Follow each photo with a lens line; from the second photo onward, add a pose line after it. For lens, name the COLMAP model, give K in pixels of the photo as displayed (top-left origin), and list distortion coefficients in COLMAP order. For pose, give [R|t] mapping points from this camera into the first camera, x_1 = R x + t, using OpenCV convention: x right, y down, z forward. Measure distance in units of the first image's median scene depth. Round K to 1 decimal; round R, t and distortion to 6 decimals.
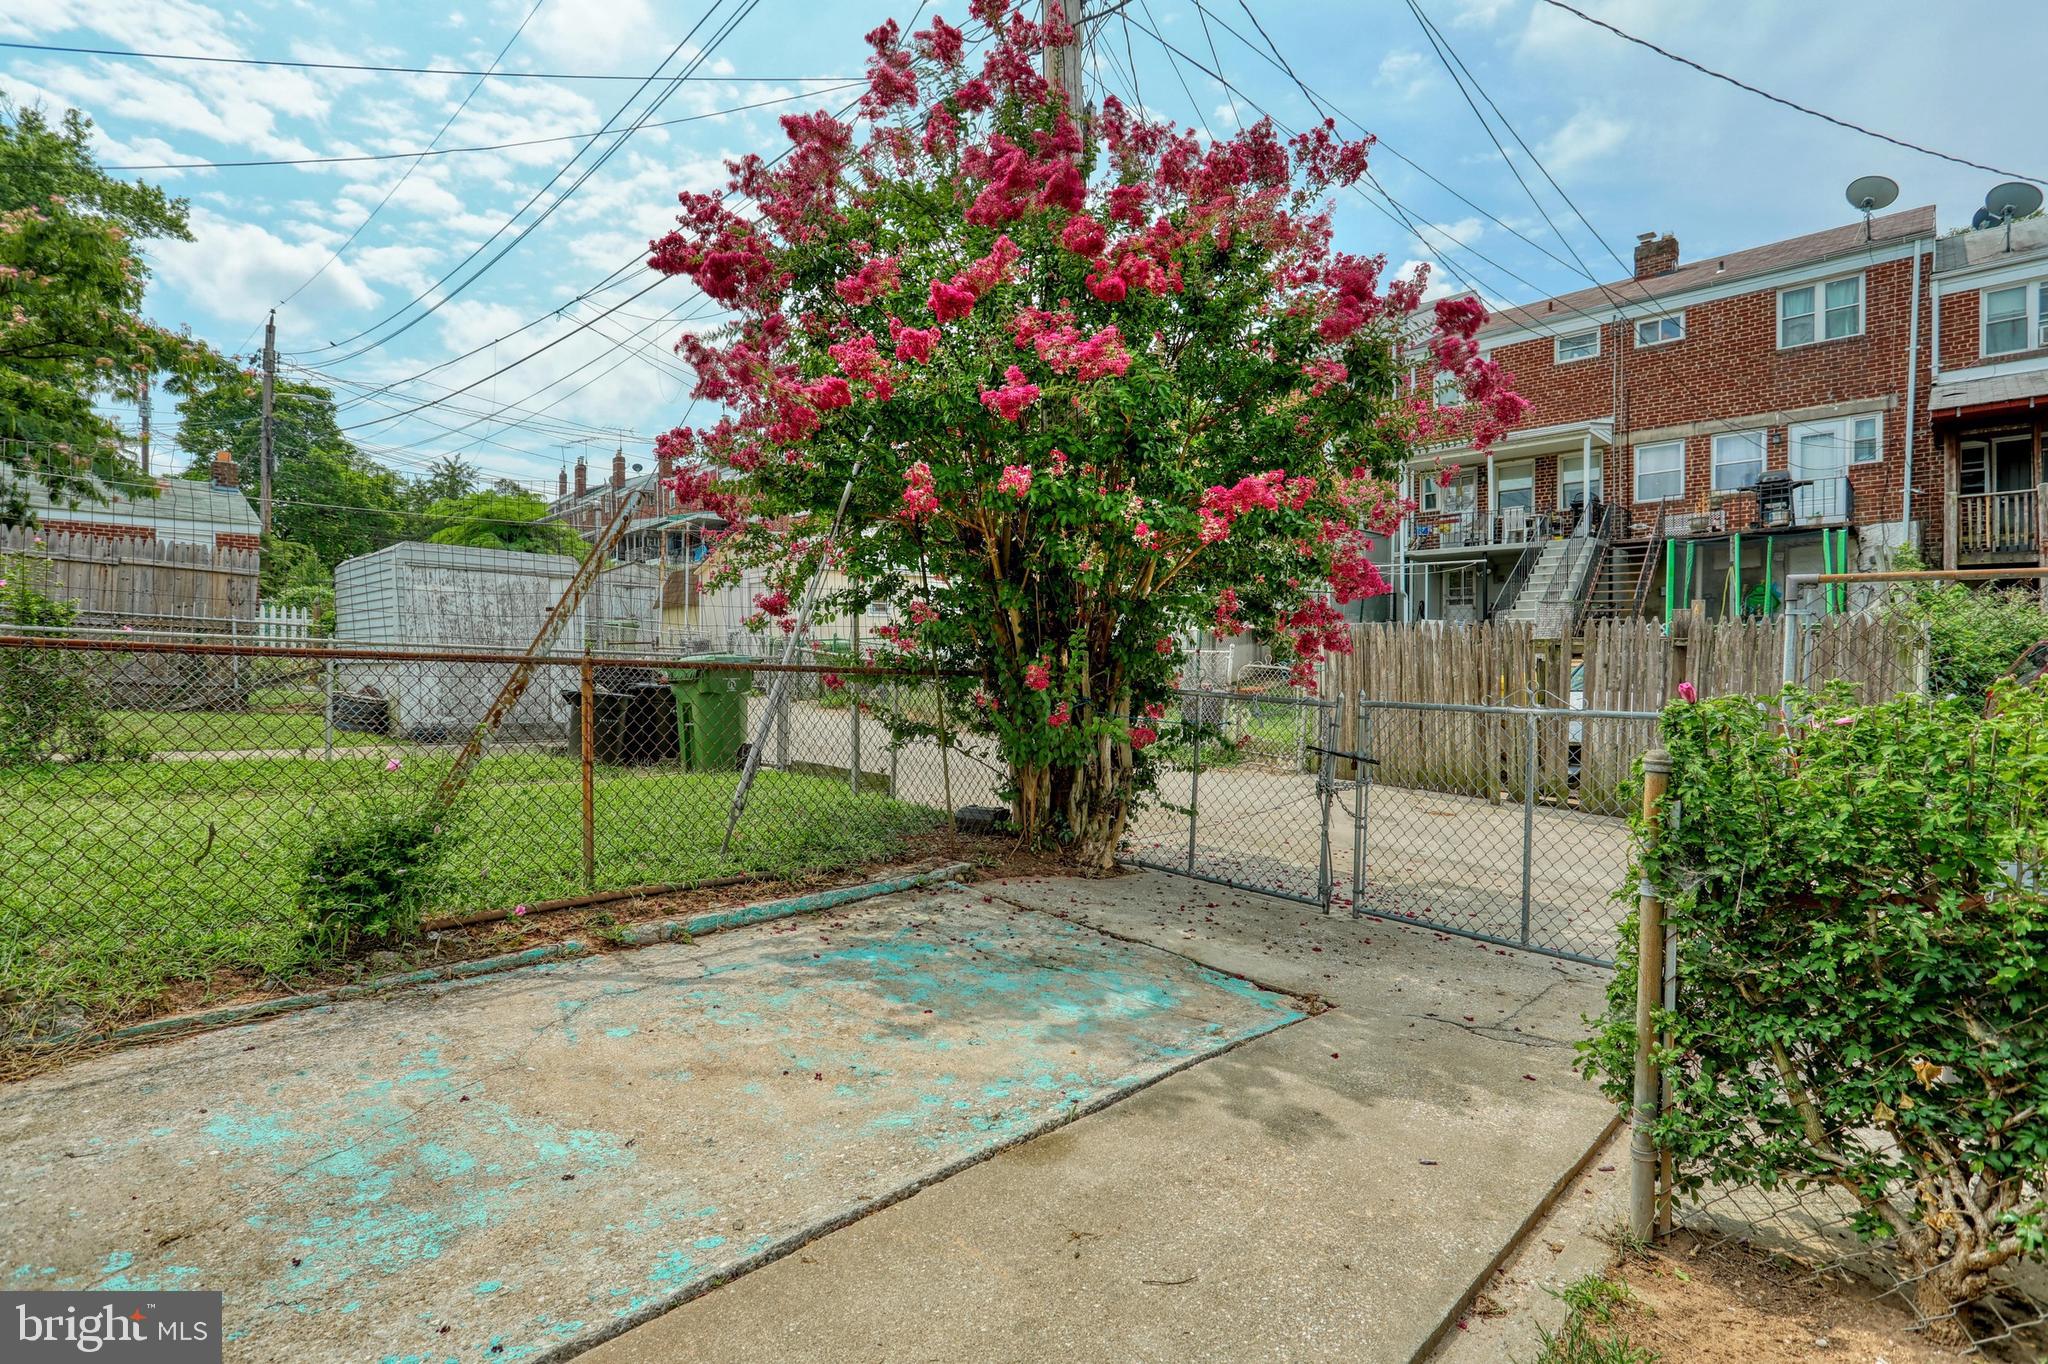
lens RADIAL K [[966.2, 0, 1017.5], [0, 966.2, 671.0], [0, 0, 1]] dist [0.001751, 0.001514]
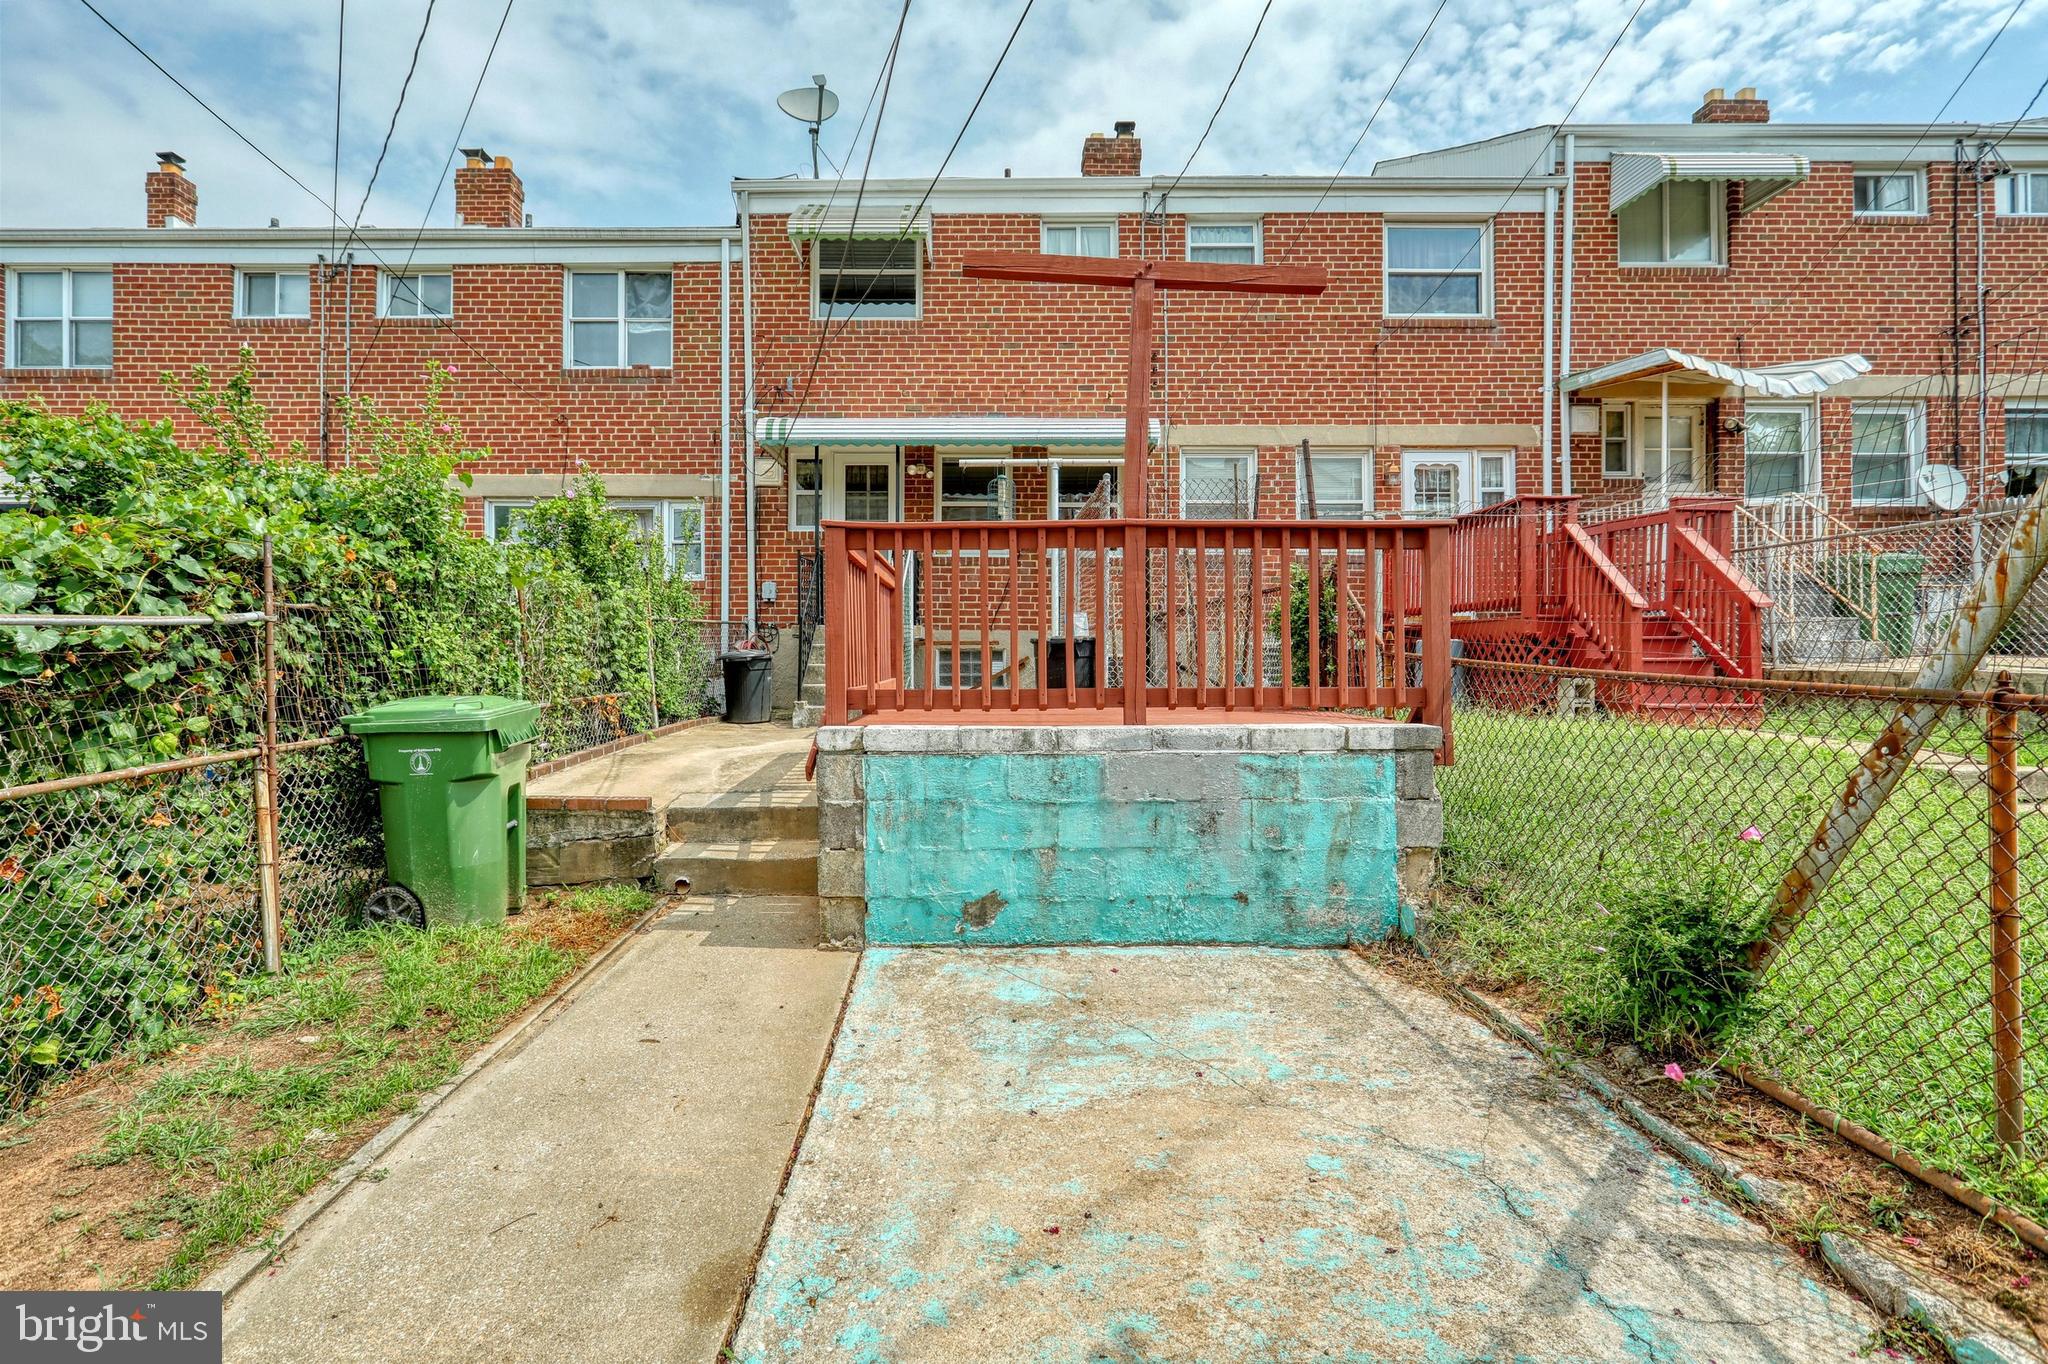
lens RADIAL K [[966.2, 0, 1017.5], [0, 966.2, 671.0], [0, 0, 1]] dist [0.001751, 0.001514]
pose [[-0.700650, 0.008394, -0.713456, 0.253567], [0.003412, 0.999959, 0.008414, -0.035722], [0.713497, 0.003461, -0.700649, 1.011917]]
